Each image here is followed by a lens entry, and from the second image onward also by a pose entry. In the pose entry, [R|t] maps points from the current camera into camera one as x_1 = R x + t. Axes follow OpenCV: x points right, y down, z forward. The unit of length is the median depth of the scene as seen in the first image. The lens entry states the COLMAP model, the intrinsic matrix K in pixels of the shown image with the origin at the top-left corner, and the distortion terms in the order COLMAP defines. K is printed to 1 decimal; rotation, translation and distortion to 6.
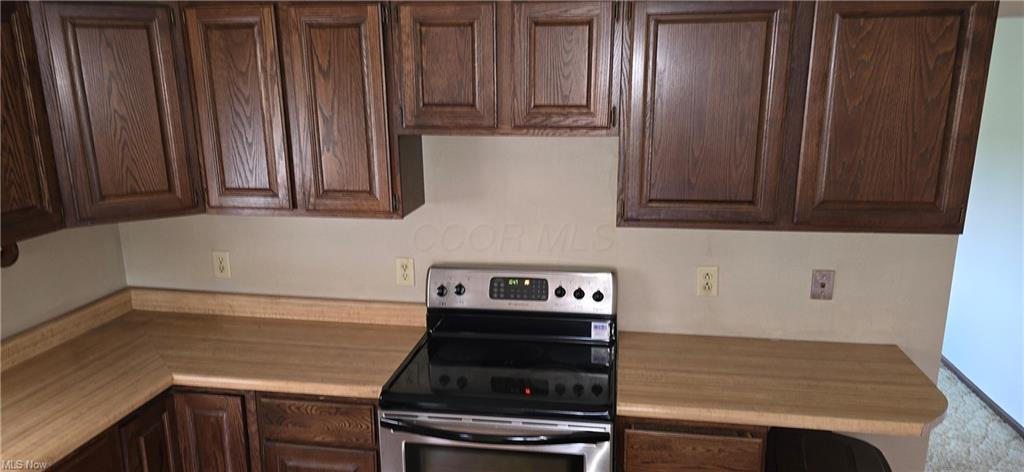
lens RADIAL K [[682.8, 0, 510.4], [0, 682.8, 247.1], [0, 0, 1]] dist [0.047085, -0.019128]
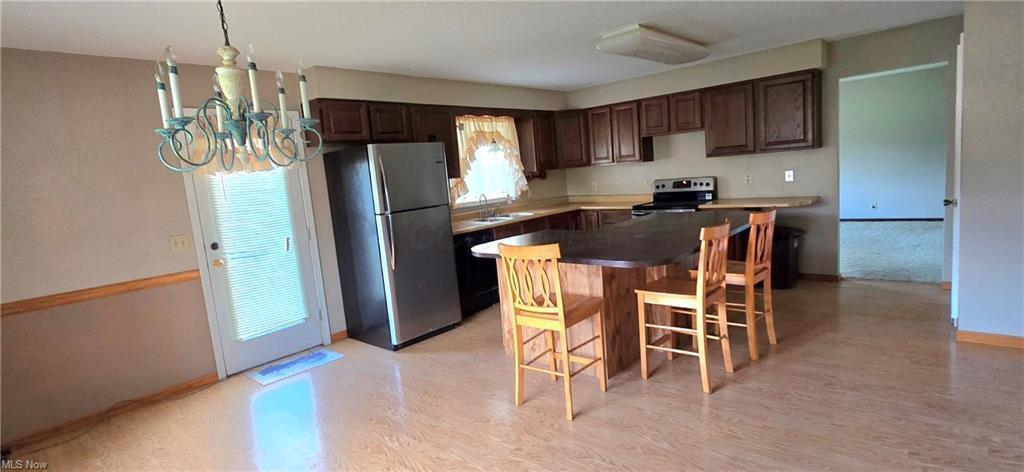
lens RADIAL K [[480.5, 0, 511.7], [0, 480.5, 233.1], [0, 0, 1]] dist [0.003936, 0.000068]
pose [[0.843000, 0.004652, -0.537893, 0.594562], [-0.049182, 0.996441, -0.068461, 0.519491], [0.535660, 0.084167, 0.840229, -1.371470]]
